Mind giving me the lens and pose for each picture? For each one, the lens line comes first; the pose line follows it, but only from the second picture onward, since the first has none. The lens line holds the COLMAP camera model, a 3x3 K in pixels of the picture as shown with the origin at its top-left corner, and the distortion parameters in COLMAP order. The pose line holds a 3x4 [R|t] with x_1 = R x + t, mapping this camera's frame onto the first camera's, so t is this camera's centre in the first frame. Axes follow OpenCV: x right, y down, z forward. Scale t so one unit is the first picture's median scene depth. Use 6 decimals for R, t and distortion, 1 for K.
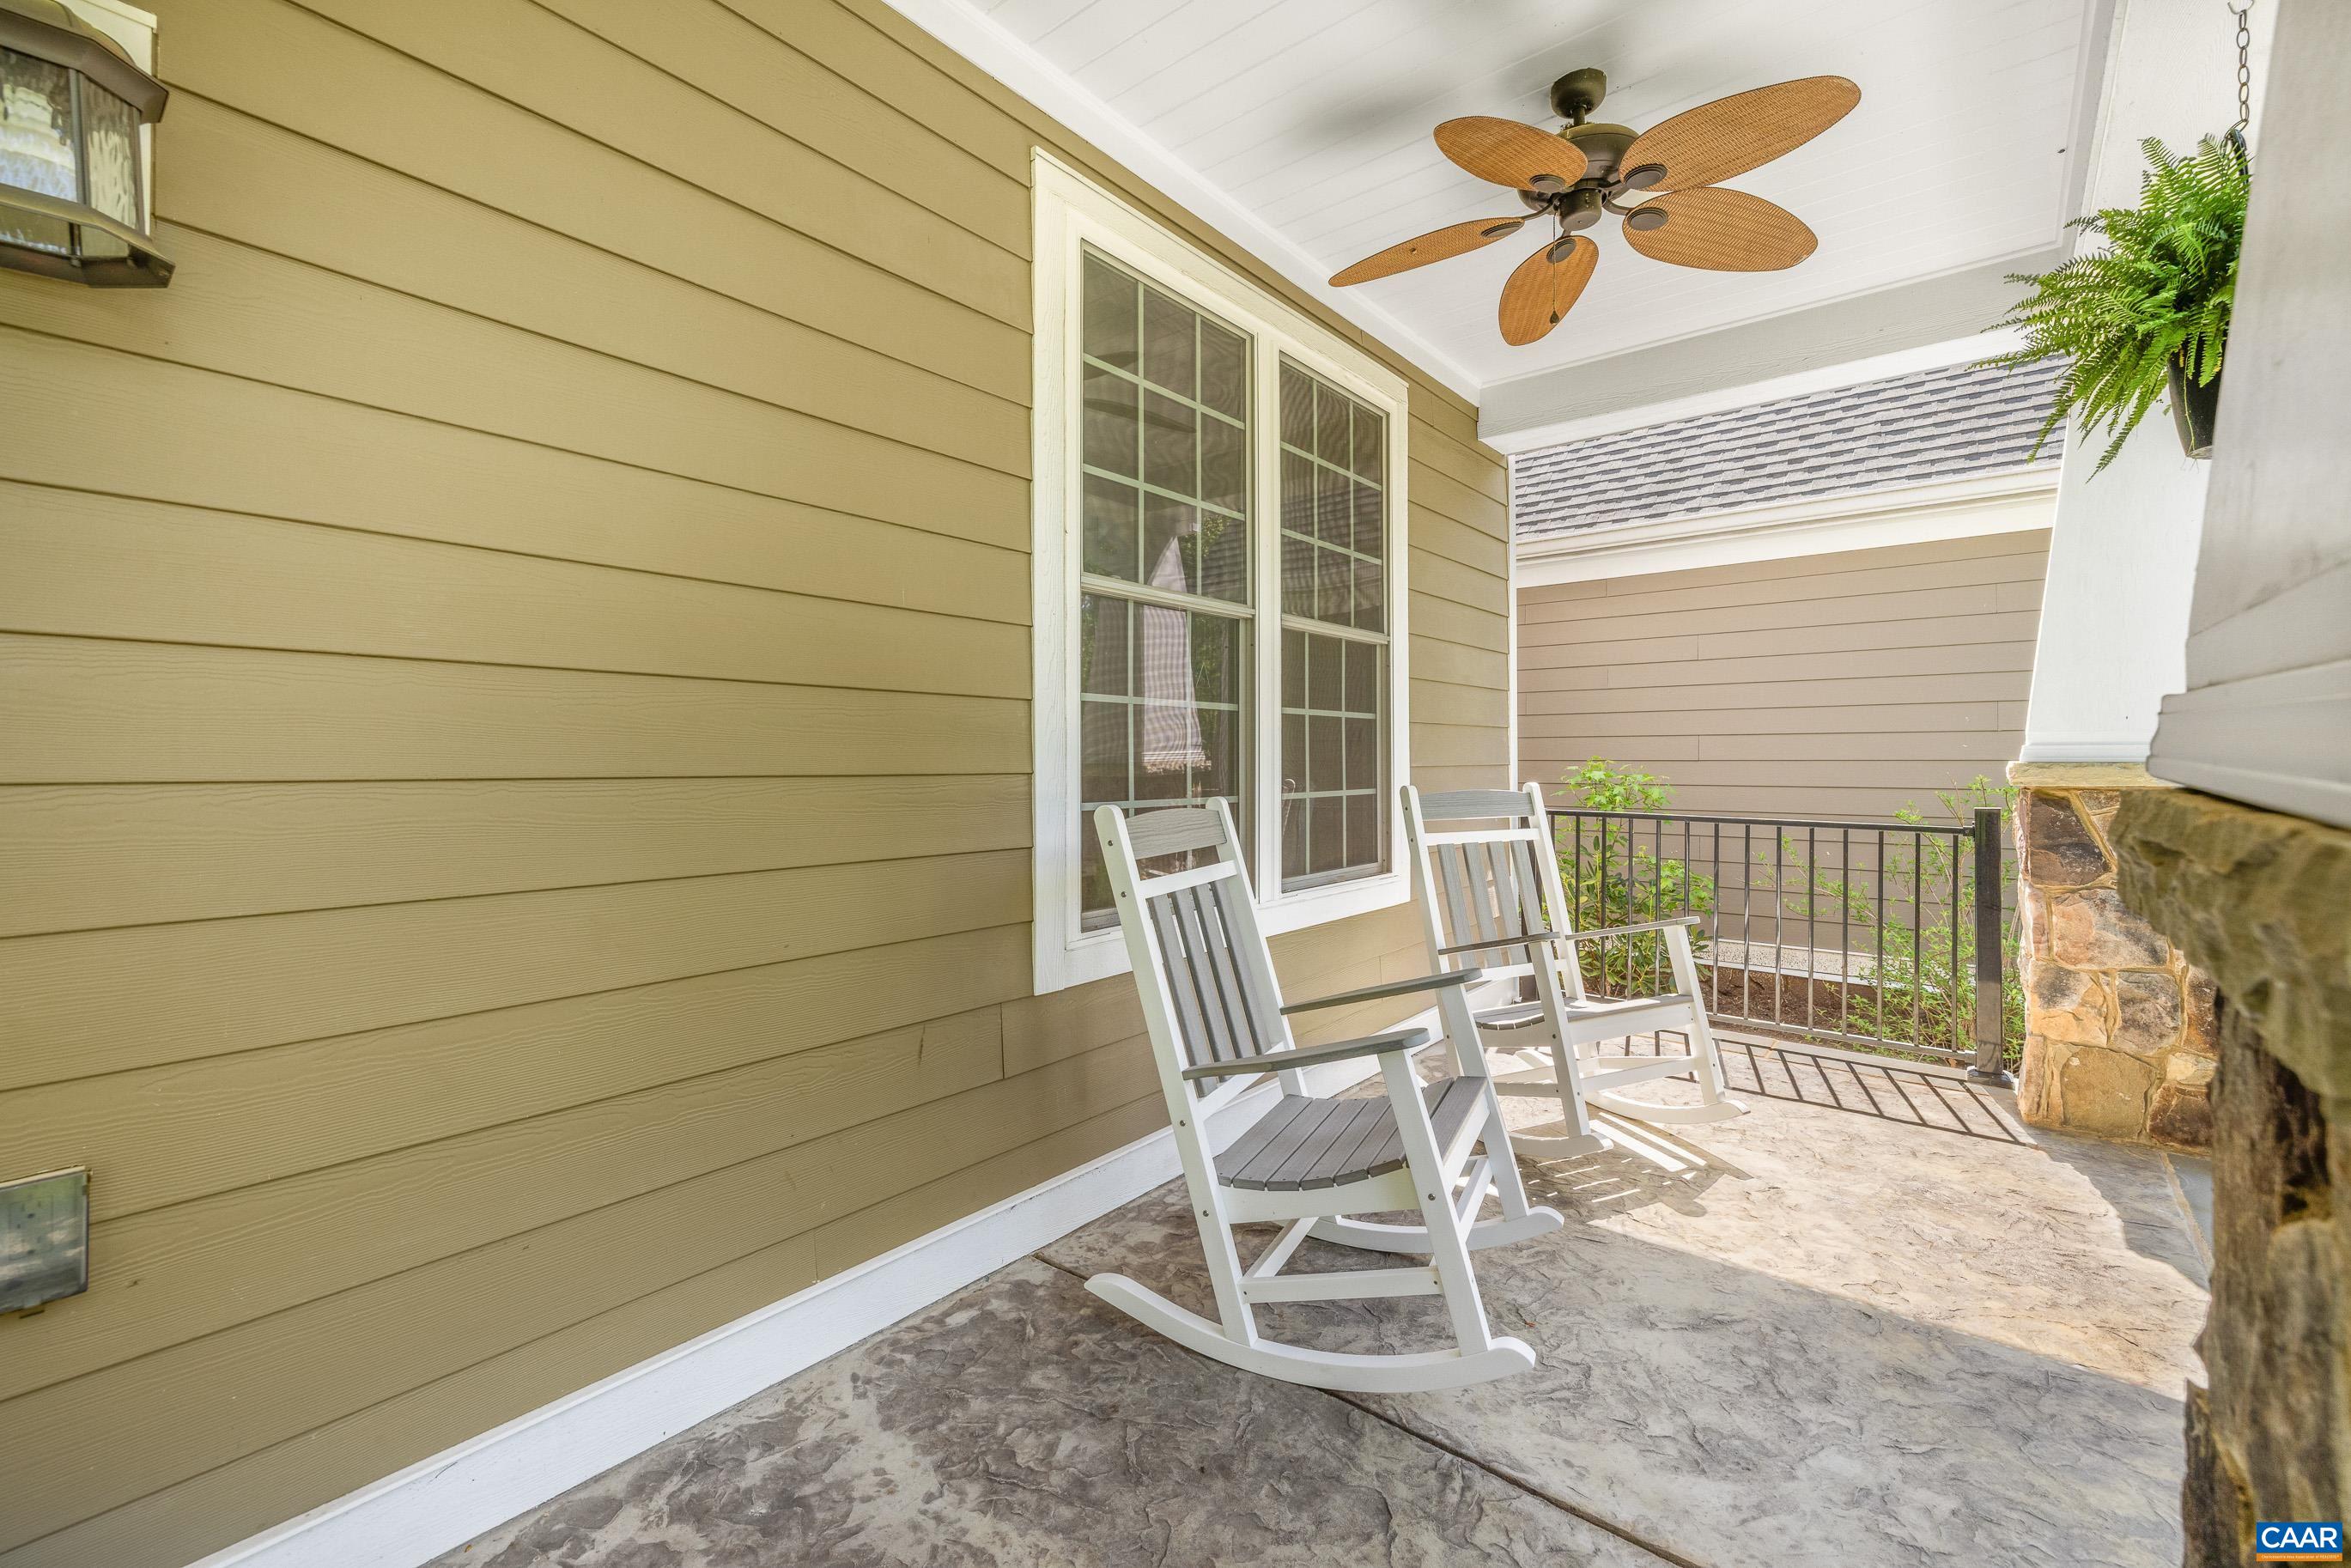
lens RADIAL K [[995.9, 0, 1175.5], [0, 995.9, 784.0], [0, 0, 1]] dist [0.000977, 0.000020]
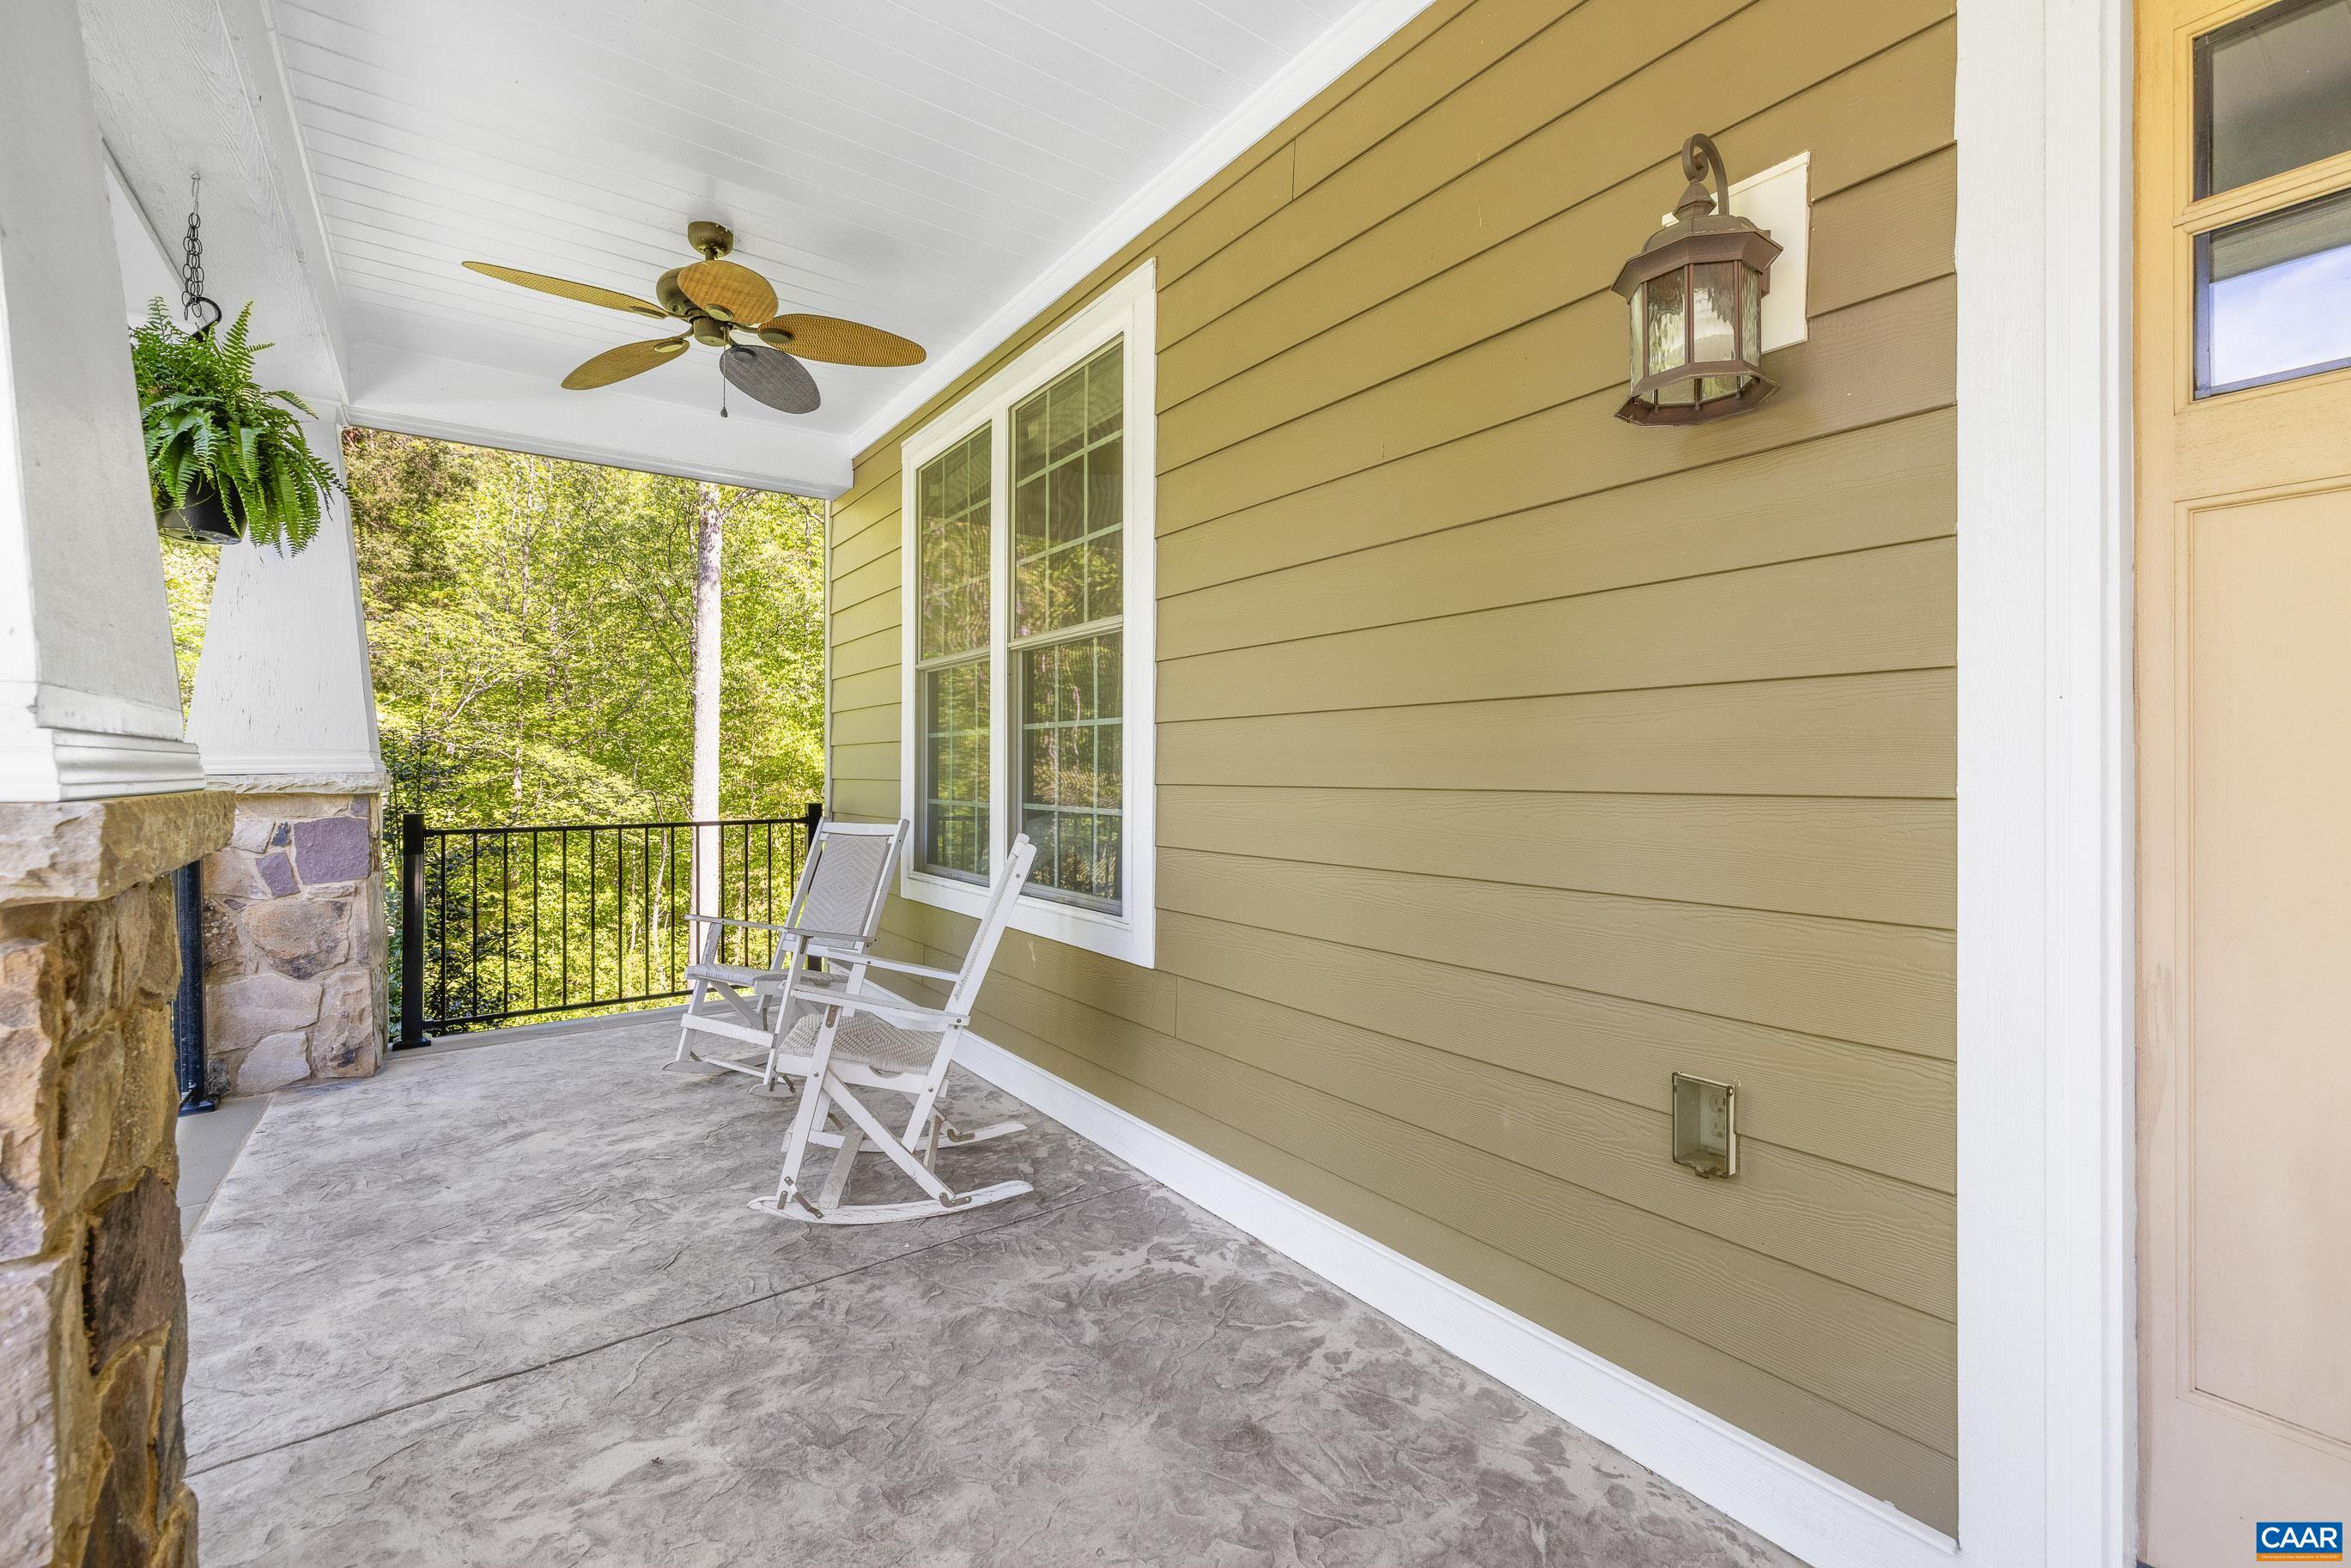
lens RADIAL K [[995.9, 0, 1175.5], [0, 995.9, 784.0], [0, 0, 1]] dist [0.000977, 0.000020]
pose [[-0.241844, 0.025563, -0.969978, 0.969475], [-0.003920, 0.999619, 0.027321, -0.036231], [0.970307, 0.010410, -0.241652, 1.223984]]
